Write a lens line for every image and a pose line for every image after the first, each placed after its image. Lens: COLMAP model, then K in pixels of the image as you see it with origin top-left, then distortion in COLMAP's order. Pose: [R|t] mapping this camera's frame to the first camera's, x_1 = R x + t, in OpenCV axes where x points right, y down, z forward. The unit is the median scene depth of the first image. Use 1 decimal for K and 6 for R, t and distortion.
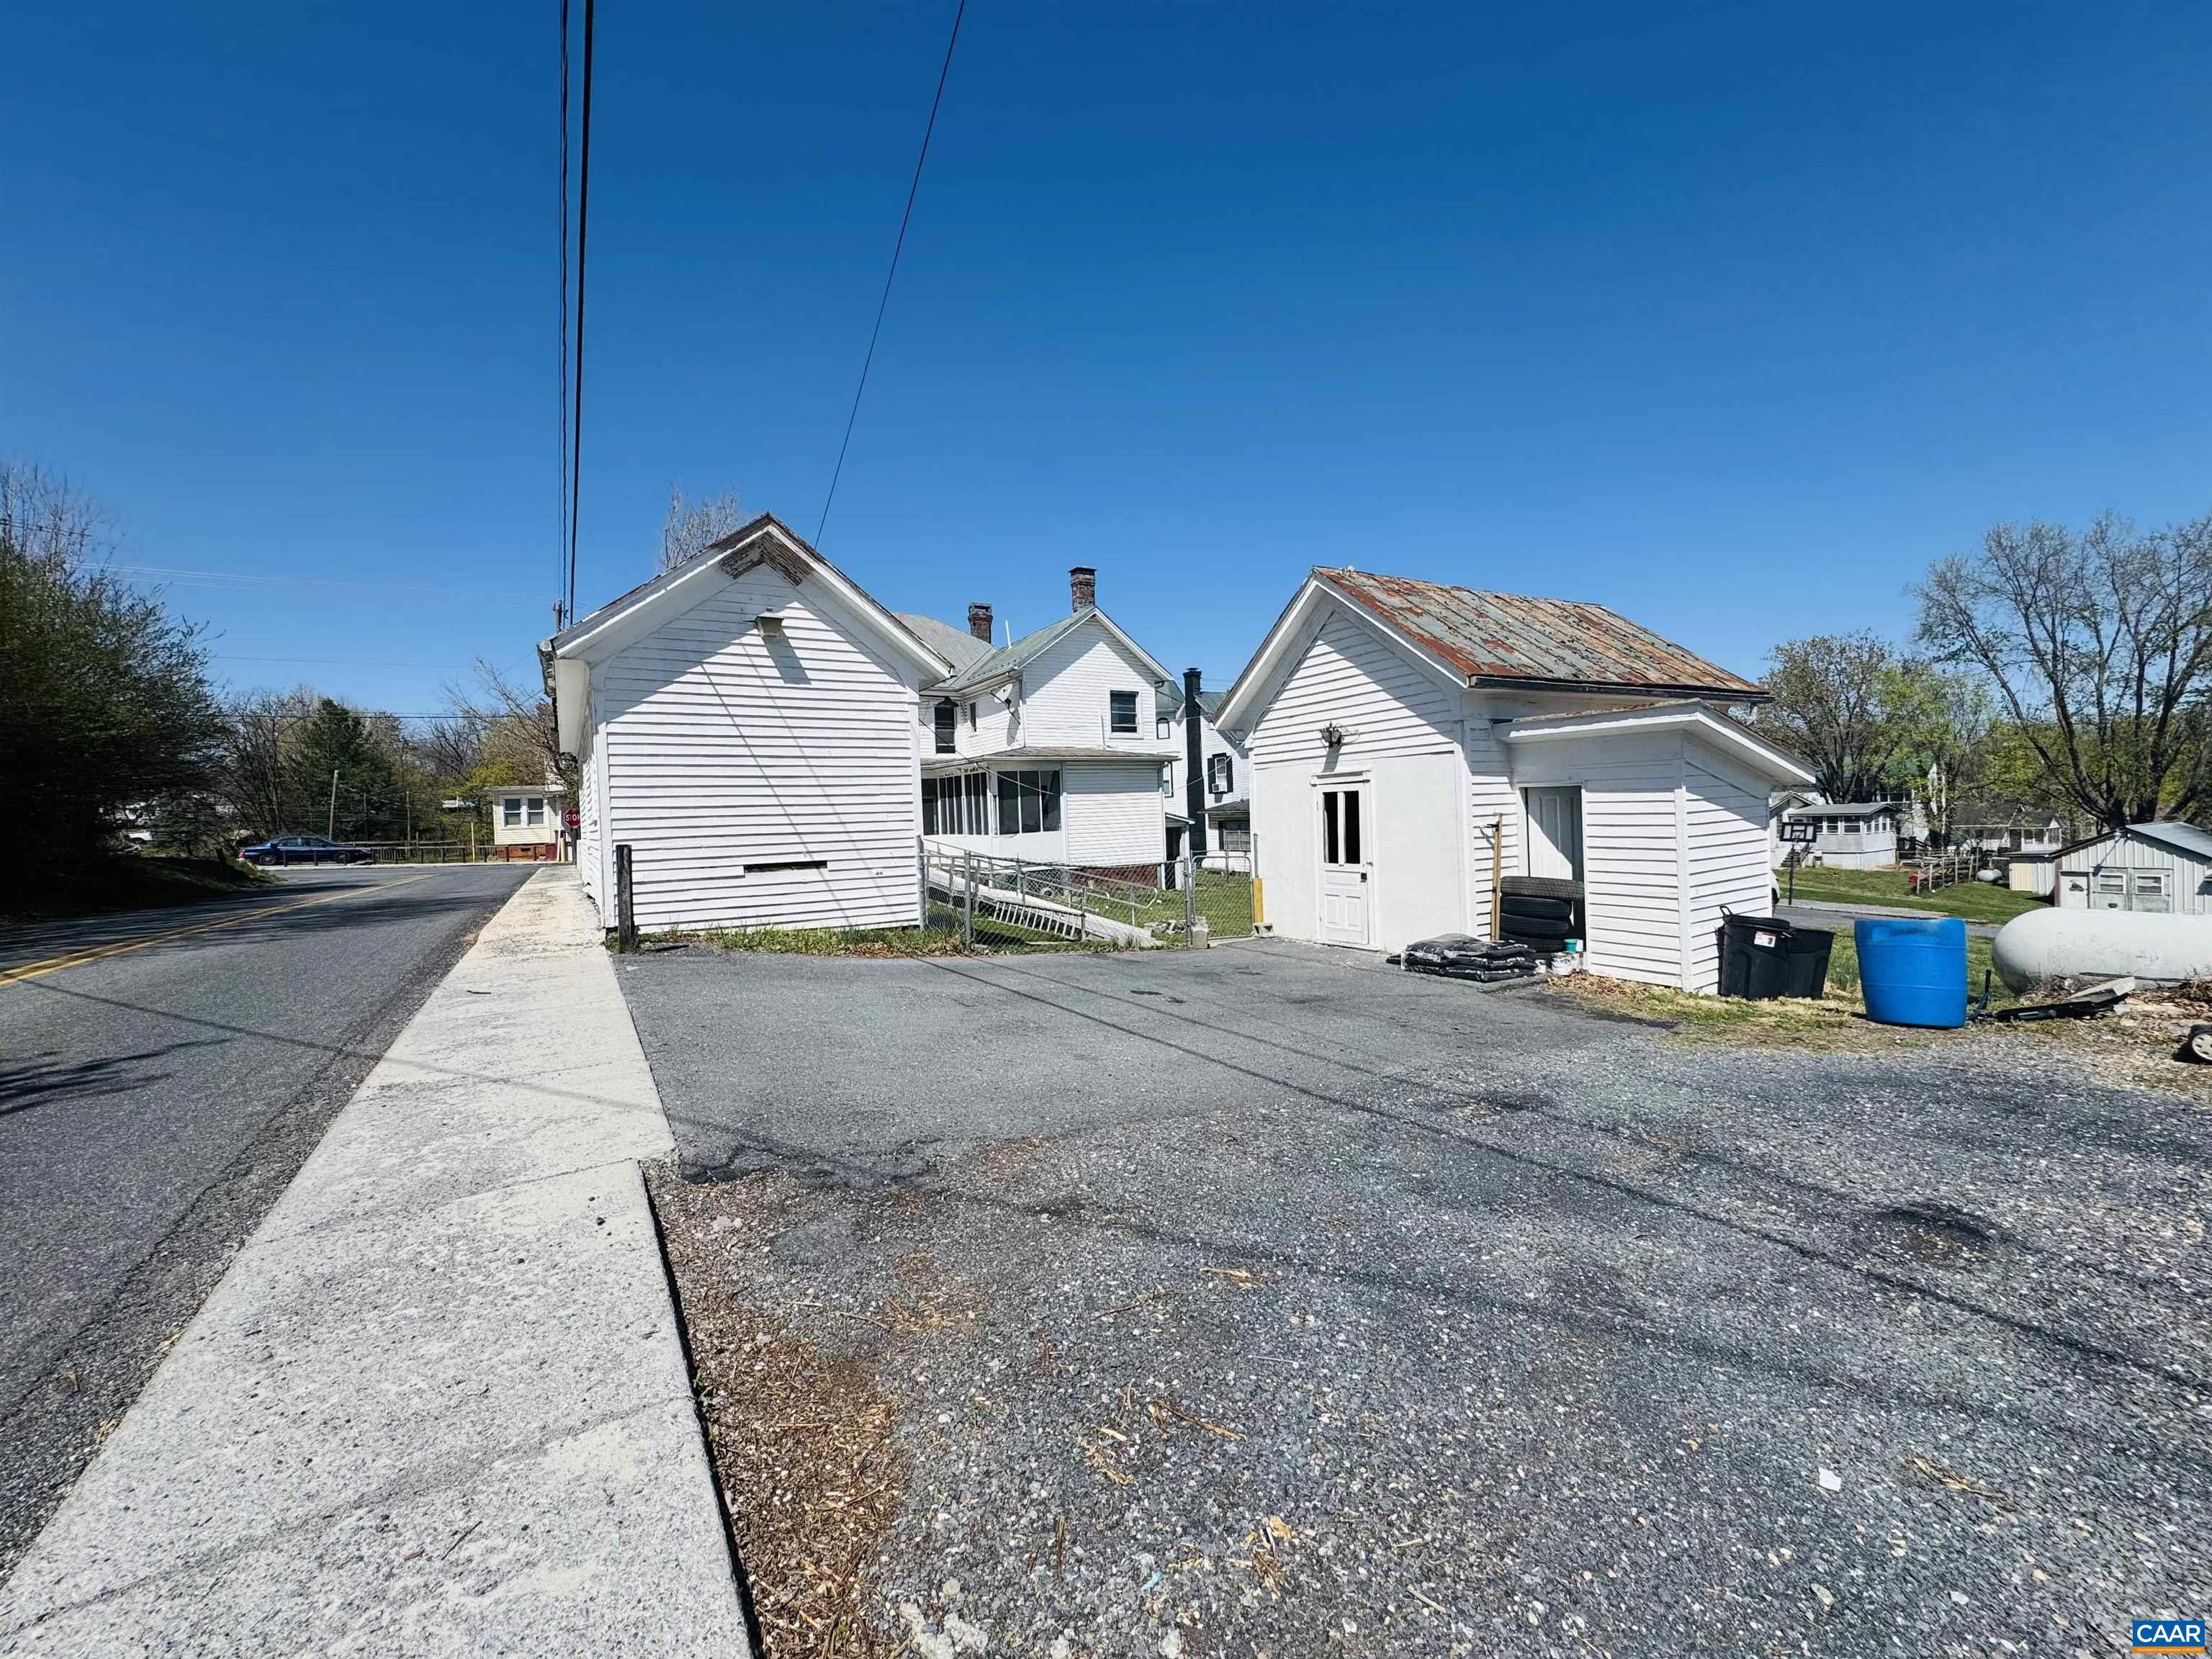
lens RADIAL K [[880.5, 0, 1106.3], [0, 880.5, 813.3], [0, 0, 1]] dist [0.000423, 0.000031]
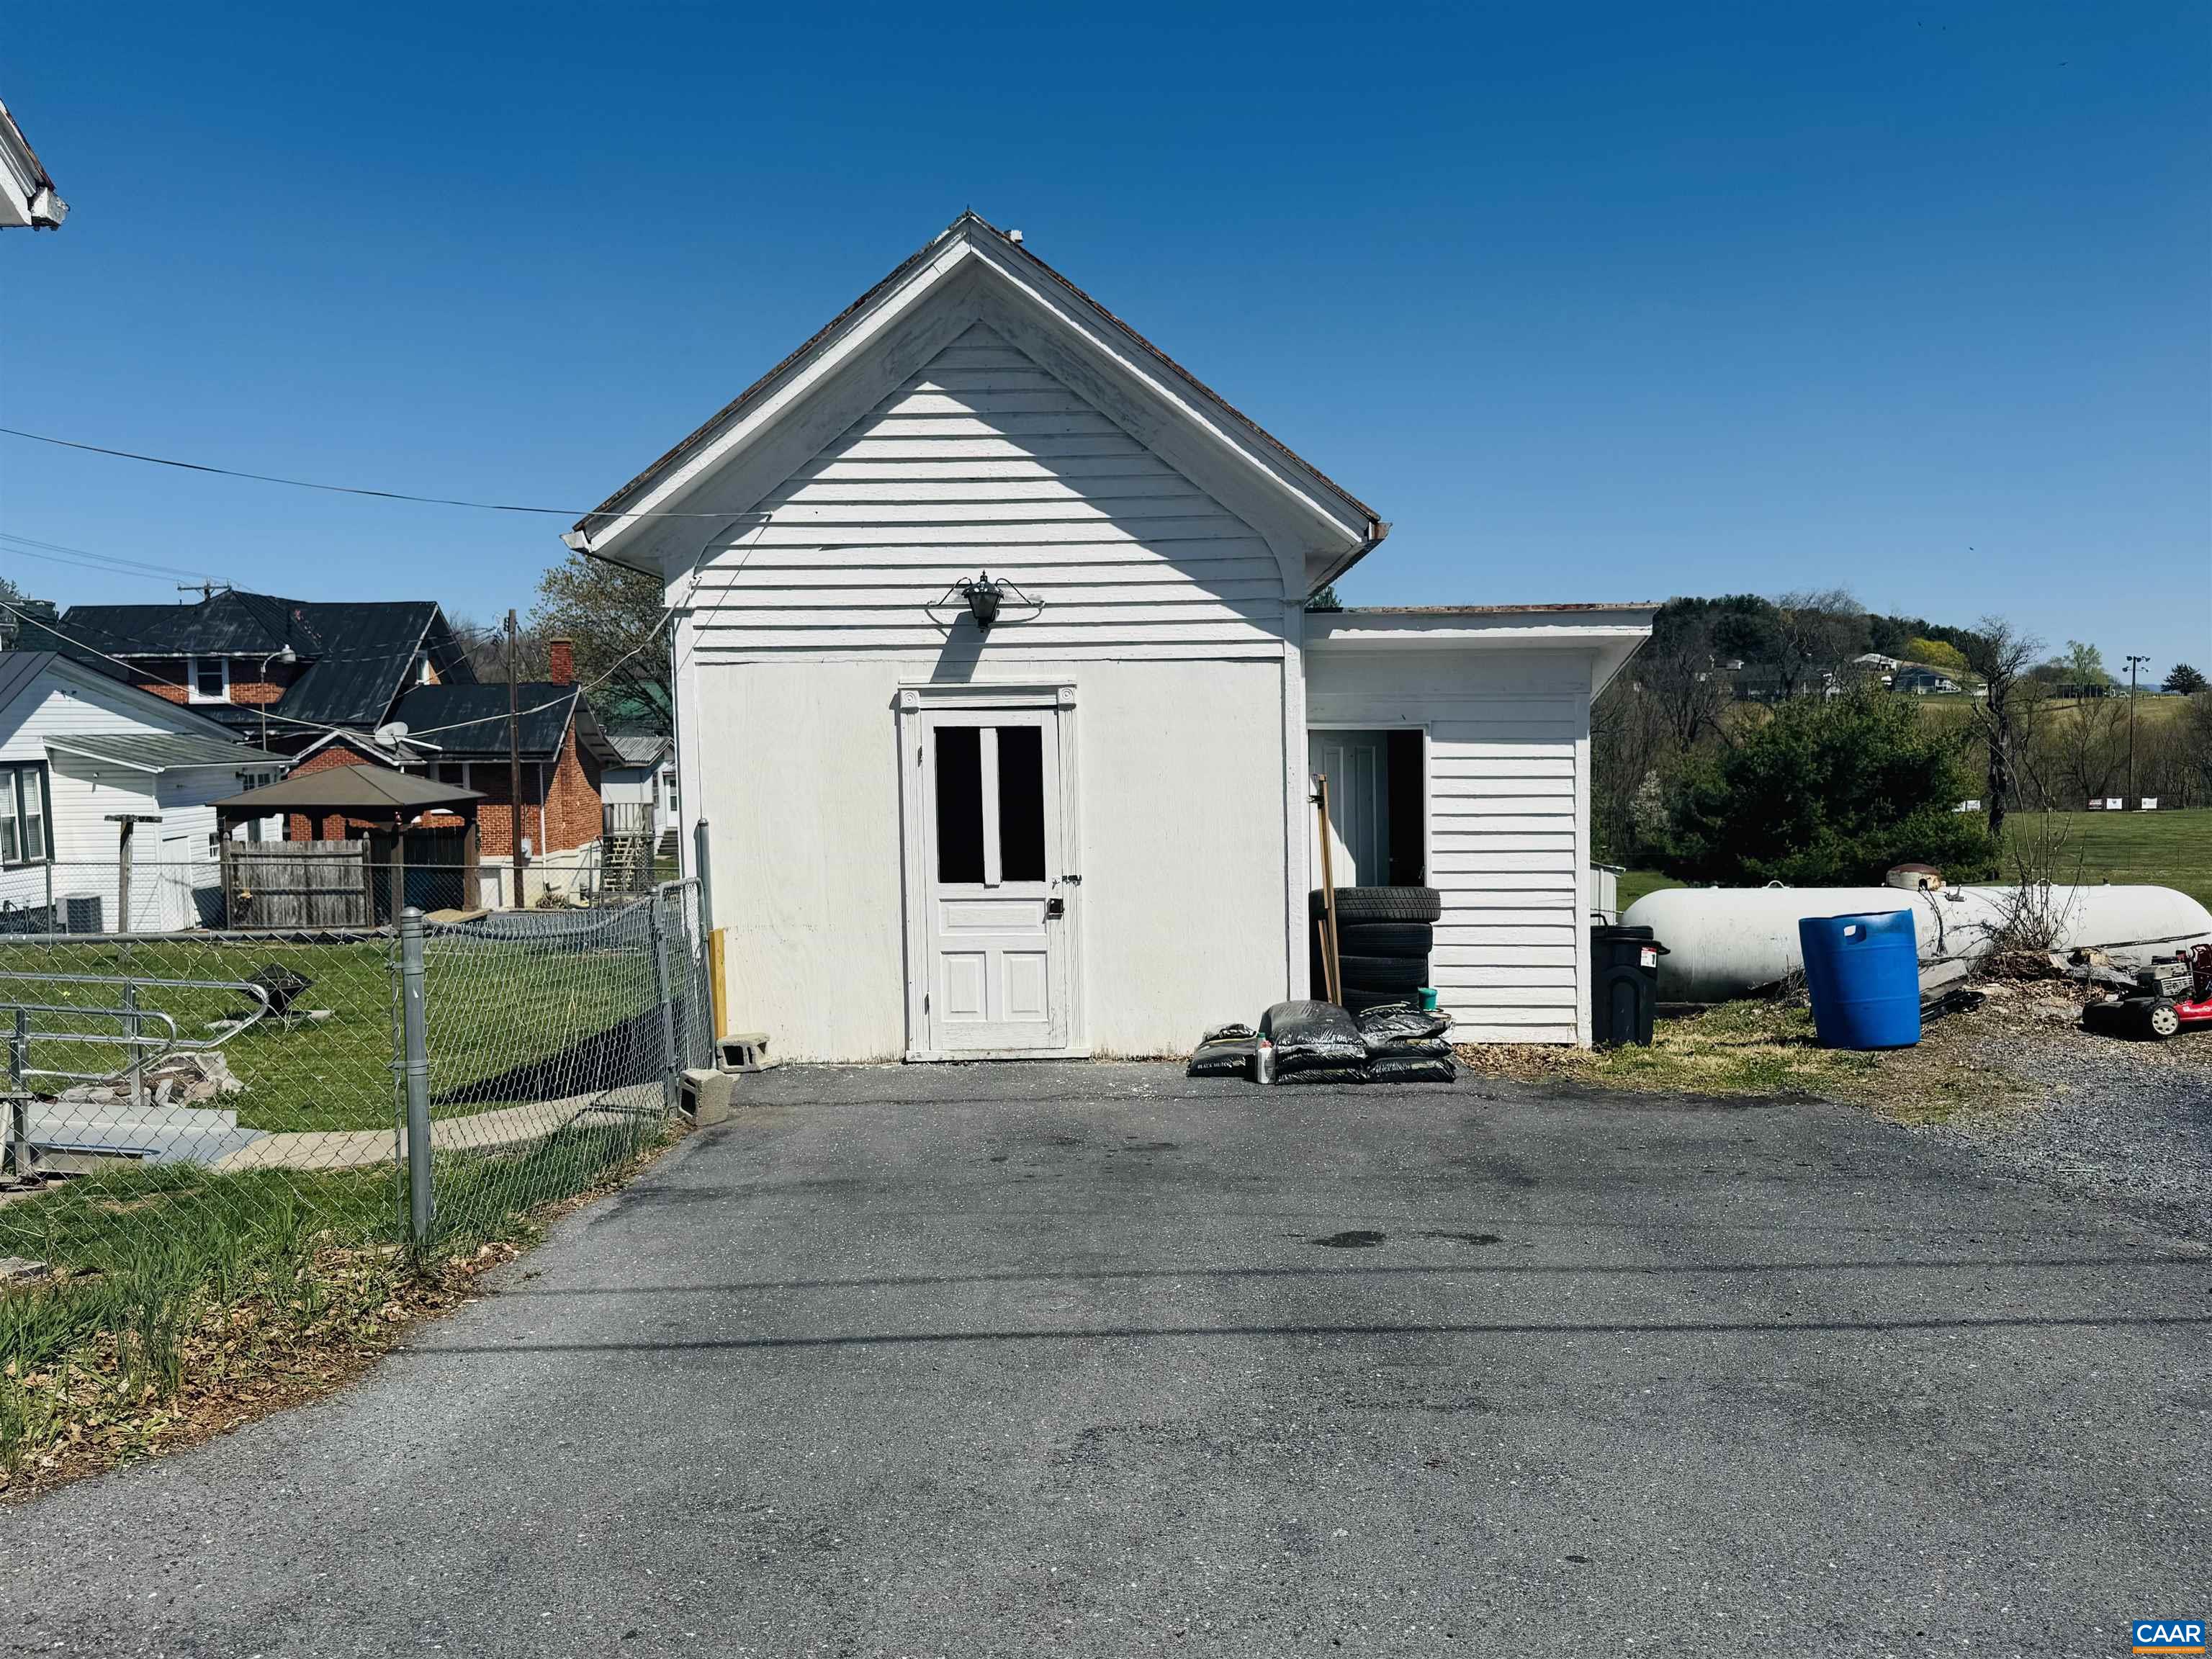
lens RADIAL K [[1653.4, 0, 1106.2], [0, 1653.4, 844.0], [0, 0, 1]] dist [0.031530, -0.001297]
pose [[0.507054, -0.042310, 0.860875, -0.449591], [-0.008927, 0.998483, 0.054331, -0.011071], [-0.861868, -0.035234, 0.505907, 0.507210]]
